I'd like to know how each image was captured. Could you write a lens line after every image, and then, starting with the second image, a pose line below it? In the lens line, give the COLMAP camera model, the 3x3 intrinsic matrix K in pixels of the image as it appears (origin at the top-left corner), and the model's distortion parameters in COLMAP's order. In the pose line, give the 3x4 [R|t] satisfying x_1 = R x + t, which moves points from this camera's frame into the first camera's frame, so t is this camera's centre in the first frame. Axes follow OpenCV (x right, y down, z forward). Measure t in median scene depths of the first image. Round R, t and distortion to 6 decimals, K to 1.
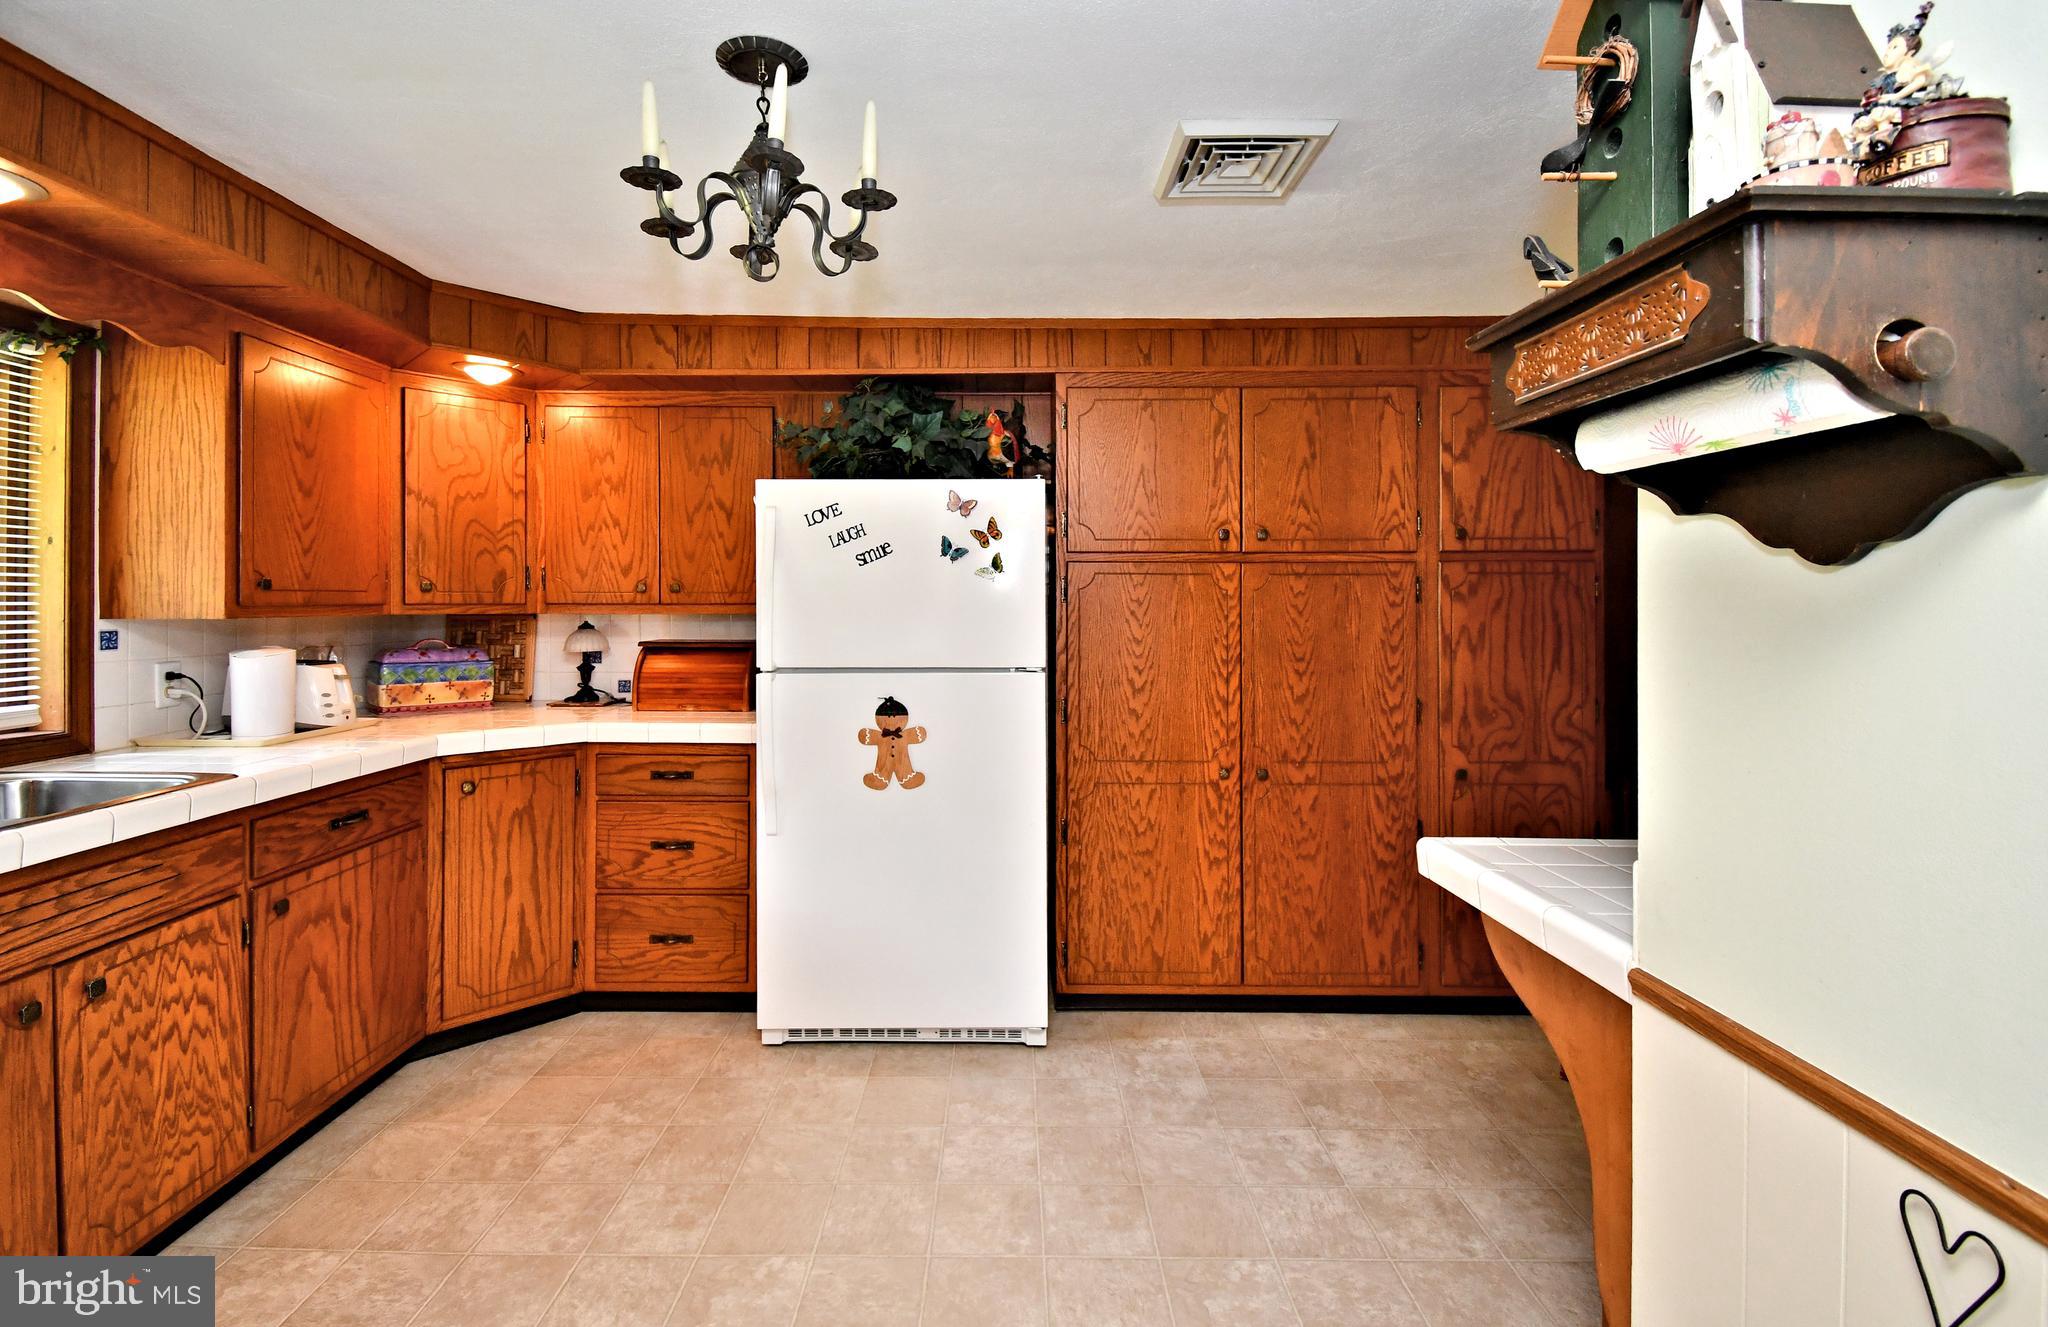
lens RADIAL K [[864.4, 0, 1004.7], [0, 864.4, 600.2], [0, 0, 1]] dist [-0.006911, -0.004352]
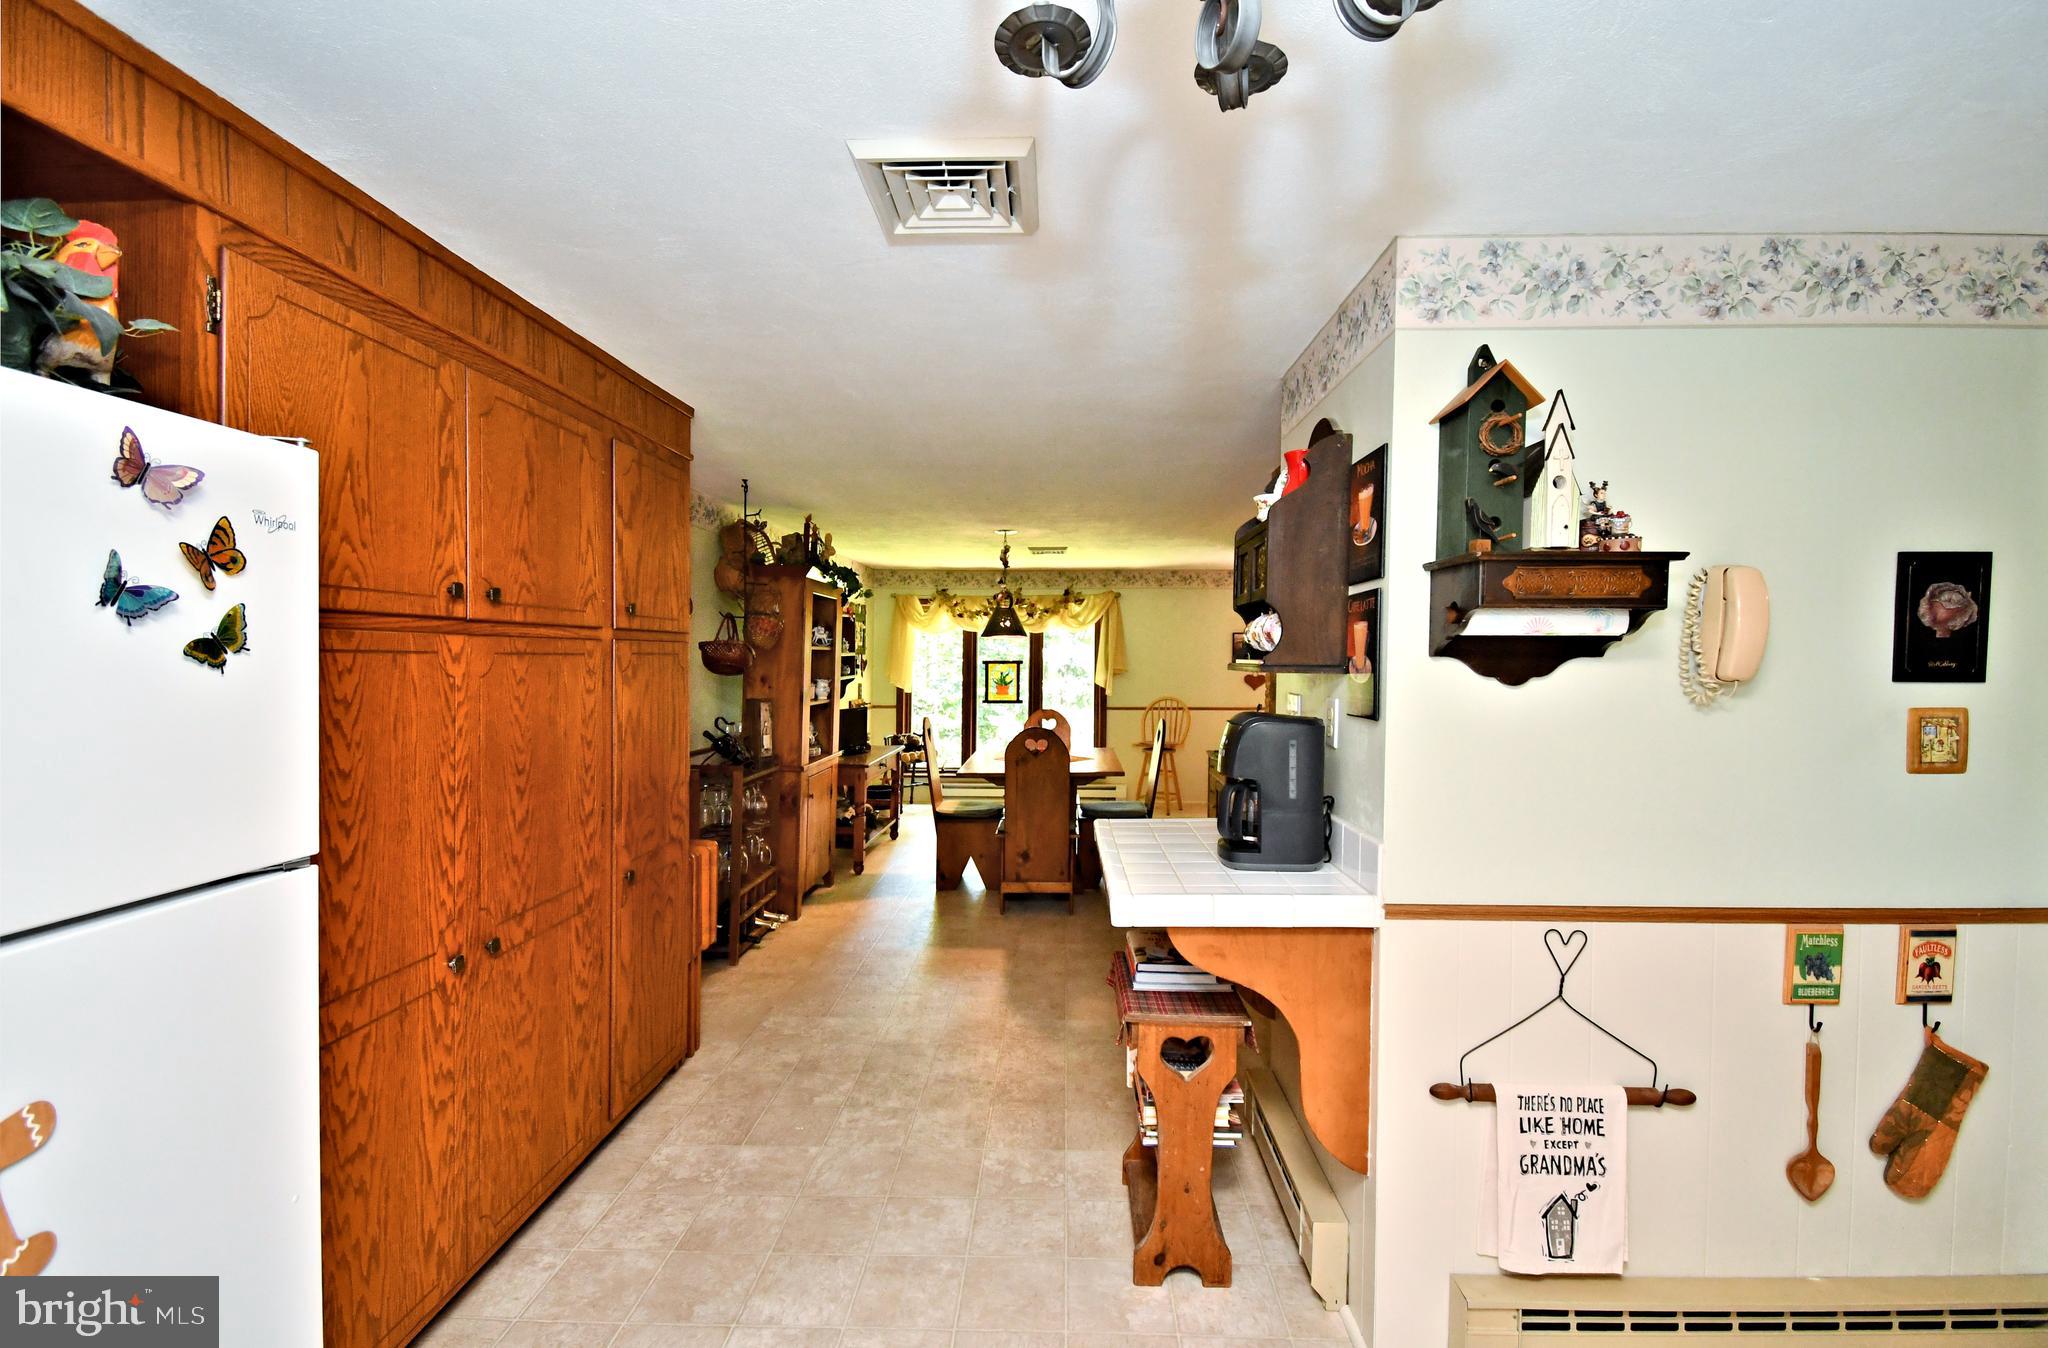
lens RADIAL K [[890.9, 0, 1032.8], [0, 890.9, 678.6], [0, 0, 1]] dist [-0.009024, -0.004900]
pose [[0.053050, -0.021289, 0.998365, -0.434112], [-0.003172, 0.999764, 0.021487, -0.030715], [-0.998587, -0.004307, 0.052970, 0.622806]]
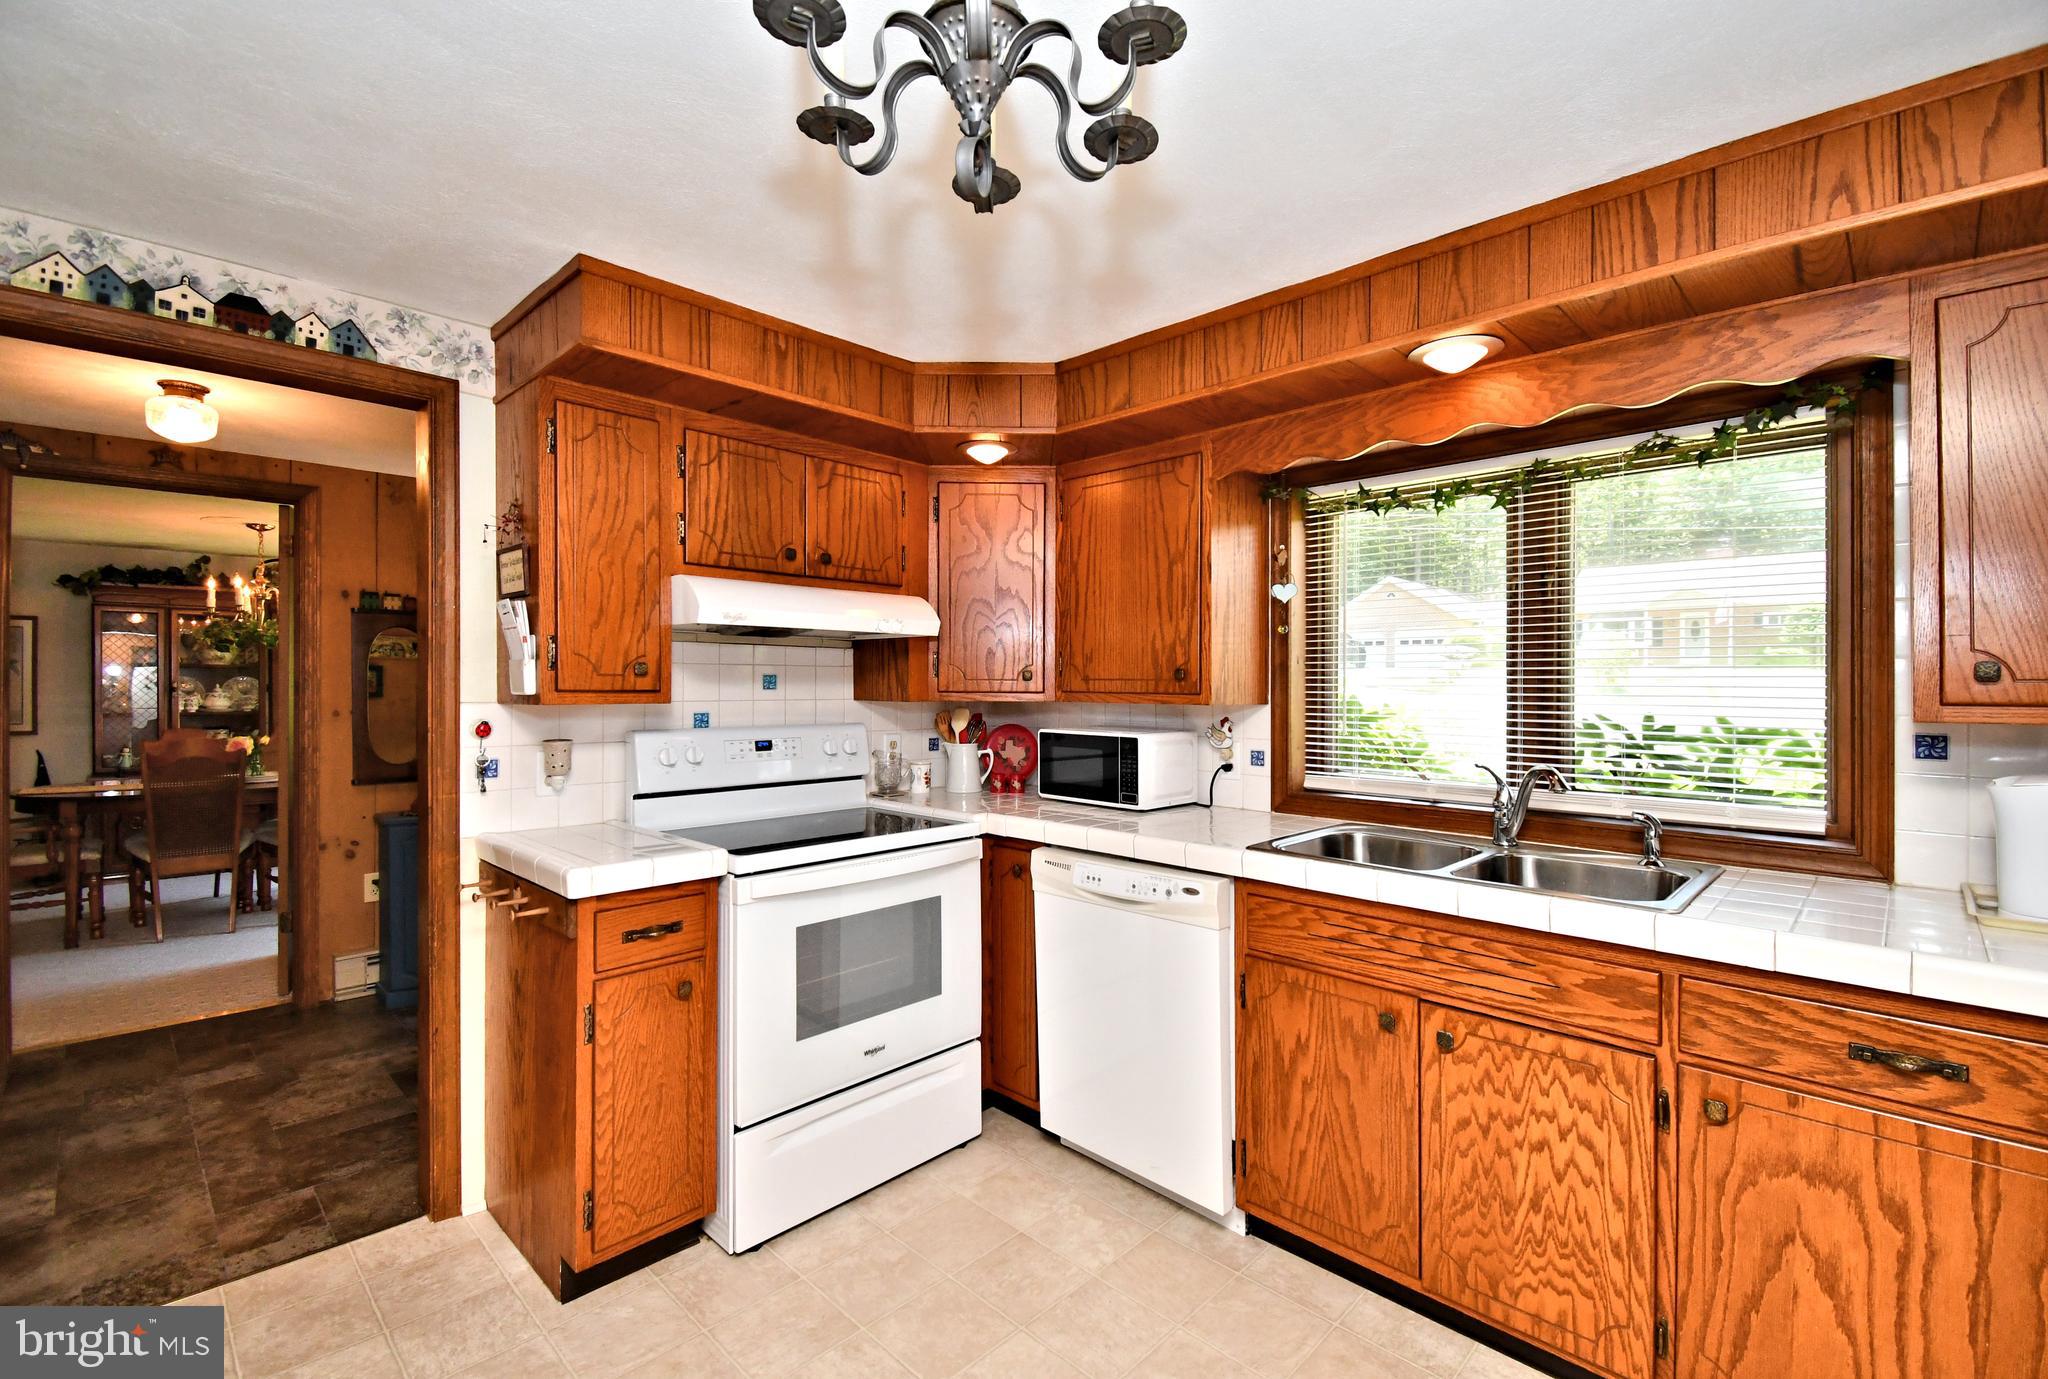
lens RADIAL K [[888.6, 0, 1012.9], [0, 888.6, 688.3], [0, 0, 1]] dist [-0.007722, -0.004327]
pose [[-0.705815, -0.005907, -0.708371, 0.092542], [-0.008962, 0.999960, 0.000591, 0.000646], [0.708339, 0.006766, -0.705840, 0.856577]]
